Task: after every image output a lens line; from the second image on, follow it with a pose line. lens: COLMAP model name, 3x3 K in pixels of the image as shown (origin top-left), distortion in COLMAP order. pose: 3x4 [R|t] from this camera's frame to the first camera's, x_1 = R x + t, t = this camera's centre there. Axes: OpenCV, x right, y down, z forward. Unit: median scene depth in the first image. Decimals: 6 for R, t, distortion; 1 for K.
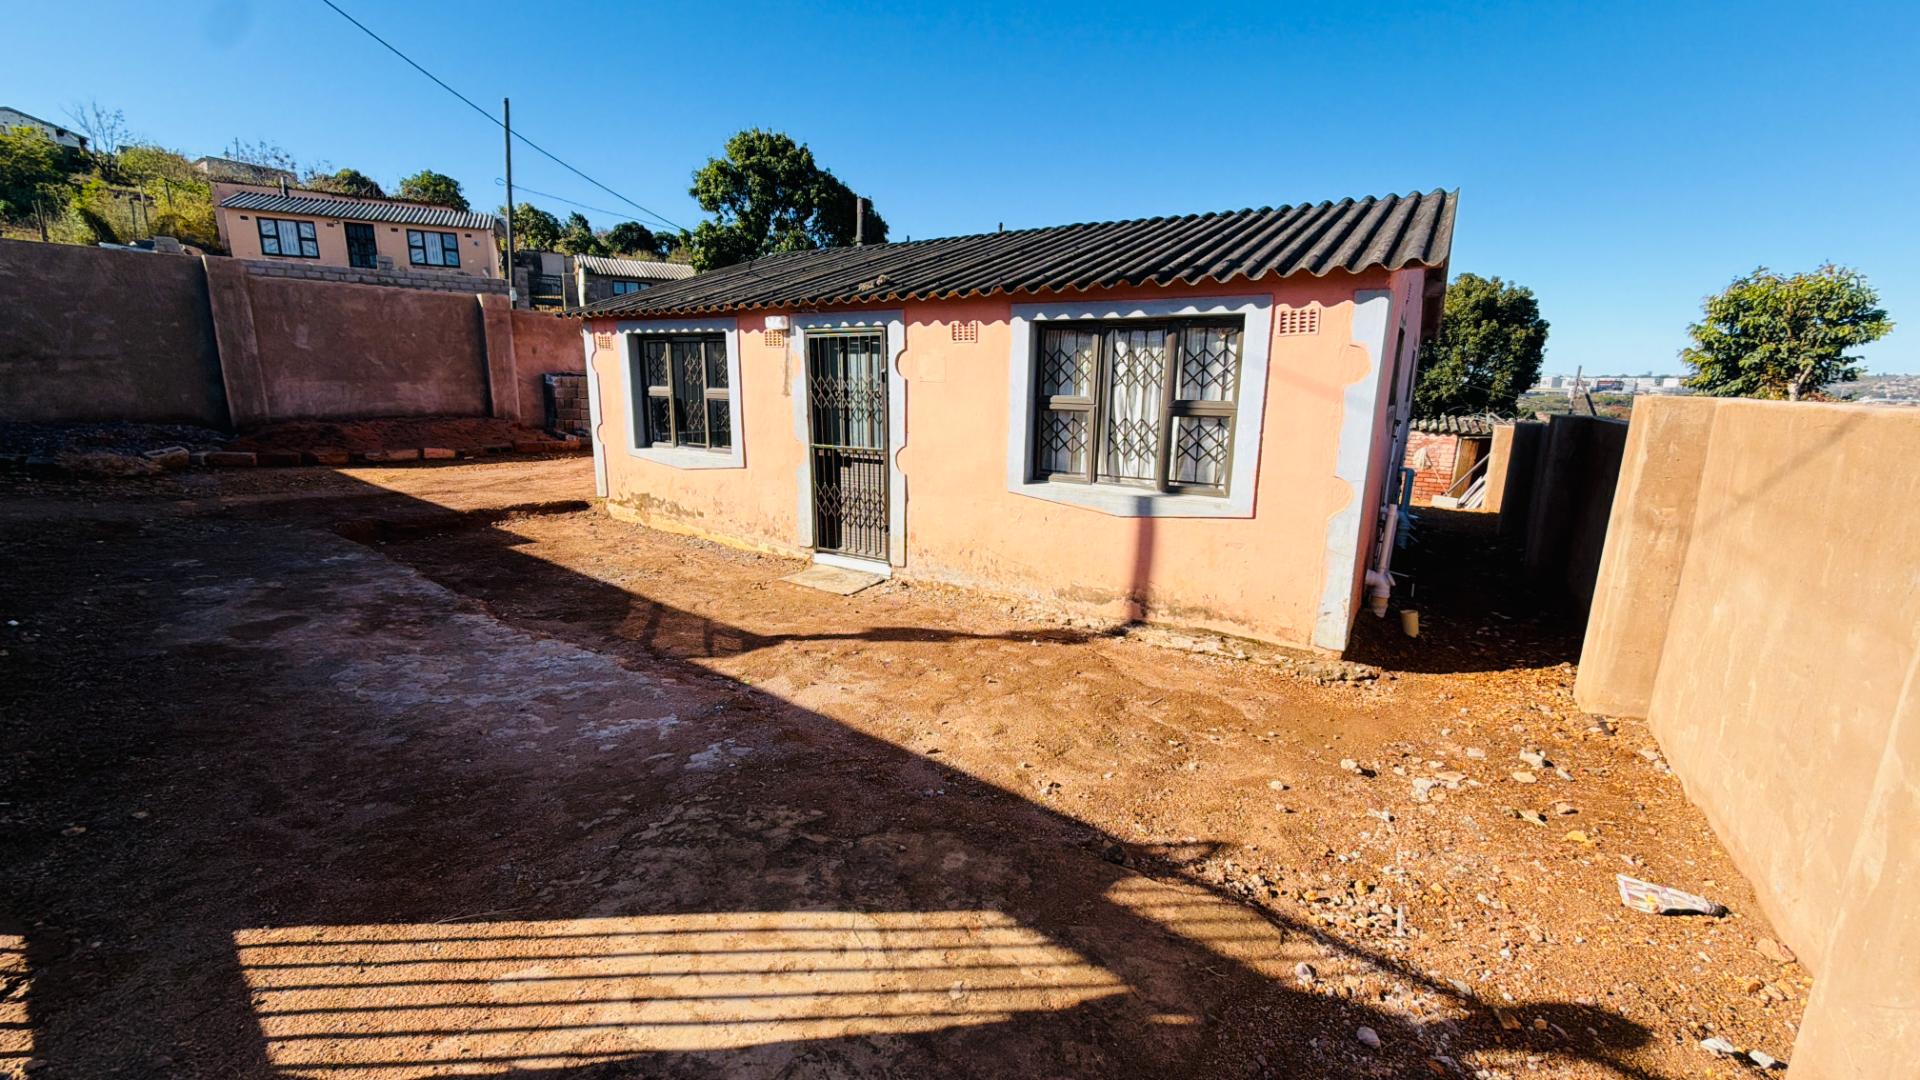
lens RADIAL K [[761.6, 0, 952.2], [0, 761.6, 537.6], [0, 0, 1]] dist [0.000932, 0.000378]
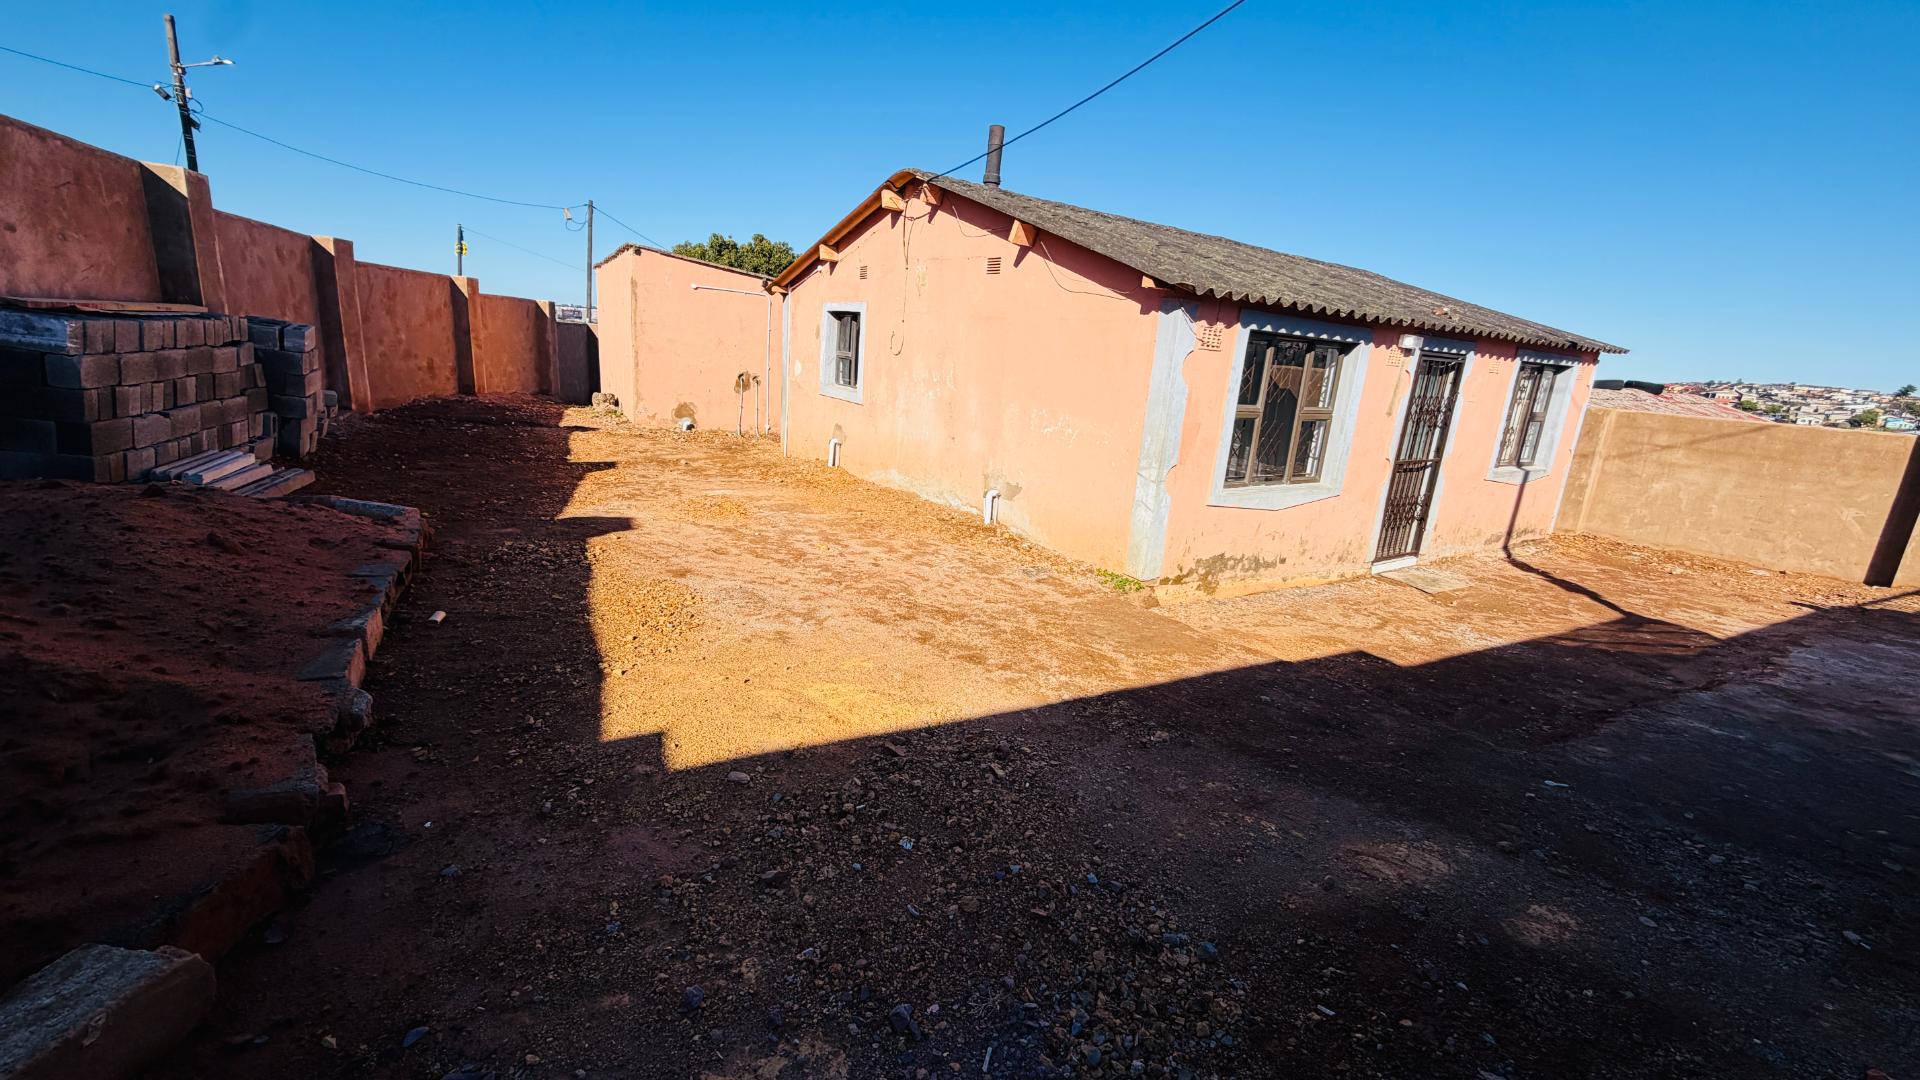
lens RADIAL K [[761.6, 0, 951.6], [0, 761.6, 543.3], [0, 0, 1]] dist [0.000932, 0.000378]
pose [[0.400292, -0.213039, 0.891280, -1.245851], [0.124006, 0.976249, 0.177655, -0.248130], [-0.907959, 0.039410, 0.417203, 1.020202]]
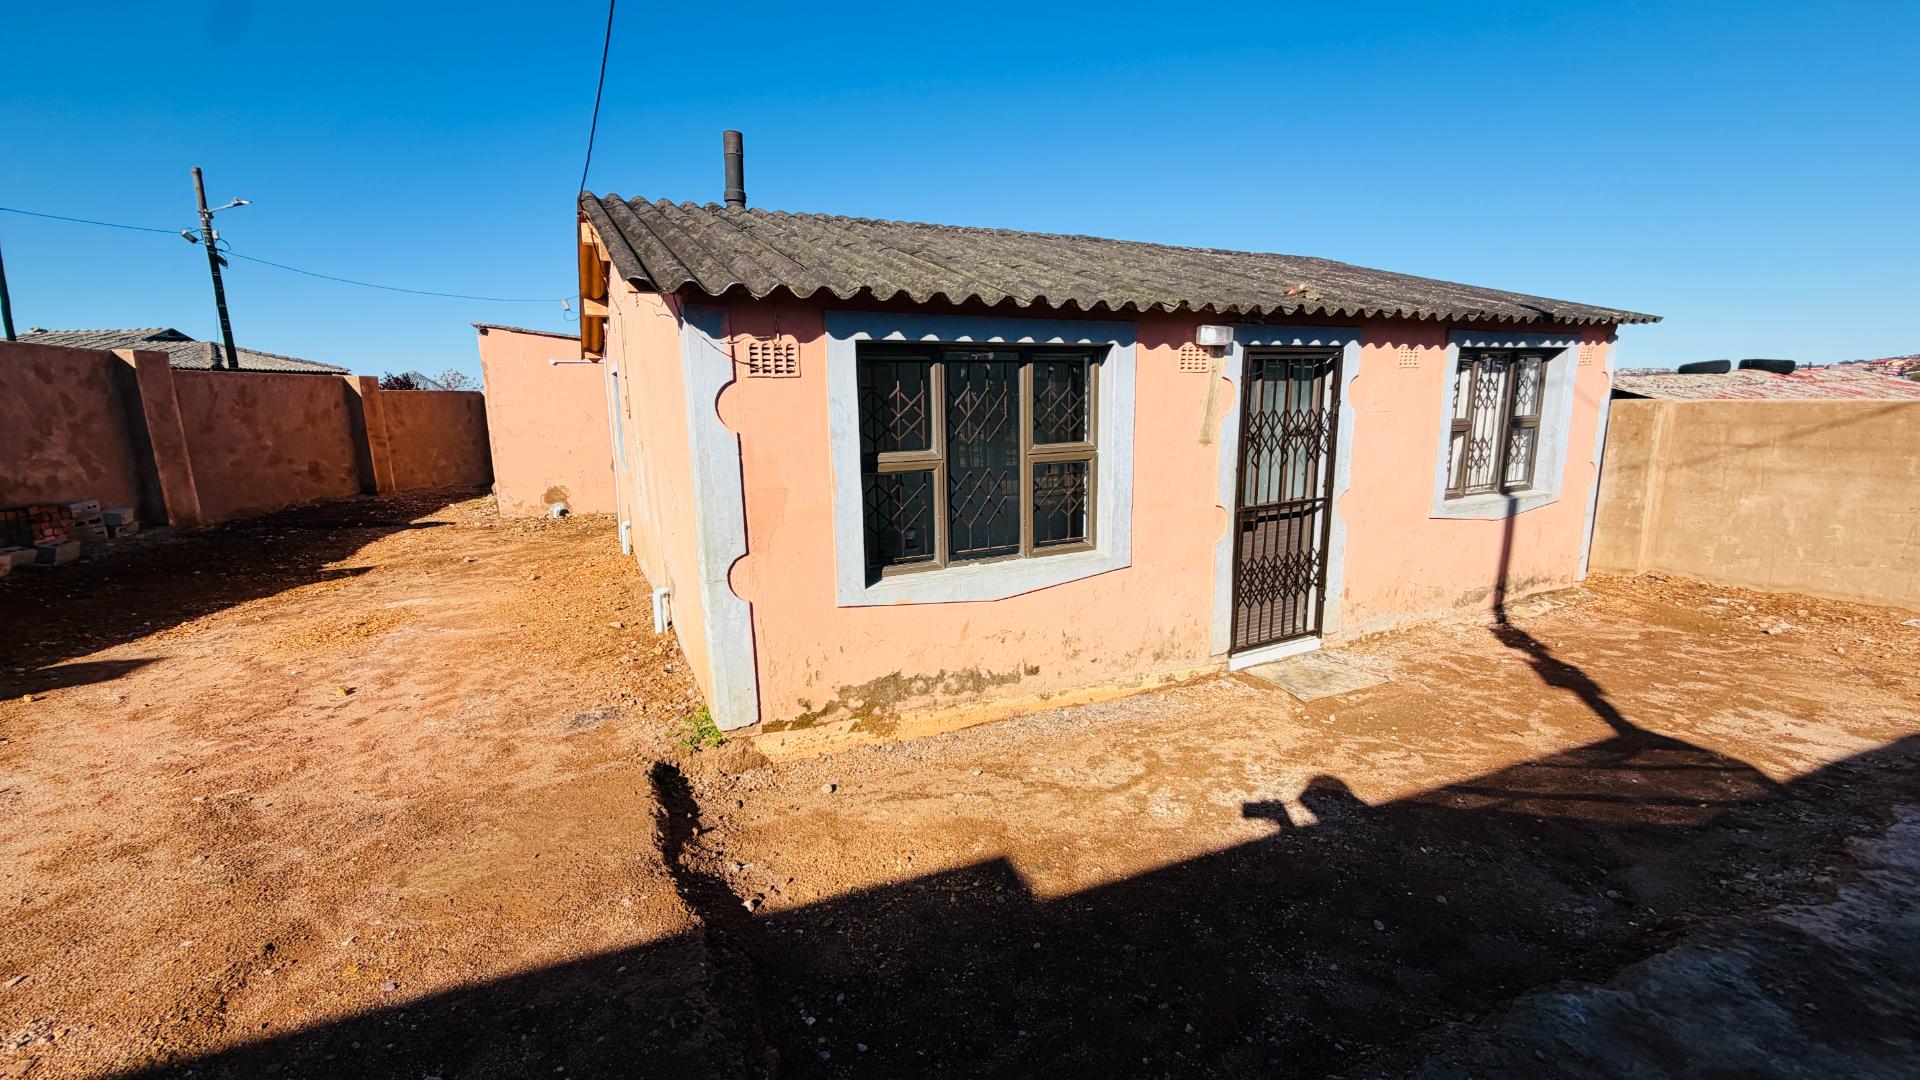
lens RADIAL K [[761.6, 0, 954.0], [0, 761.6, 541.0], [0, 0, 1]] dist [0.000932, 0.000378]
pose [[0.513898, -0.181922, 0.838340, -0.839022], [0.204184, 0.975109, 0.086437, -0.189702], [-0.833198, 0.126756, 0.538252, 0.767364]]
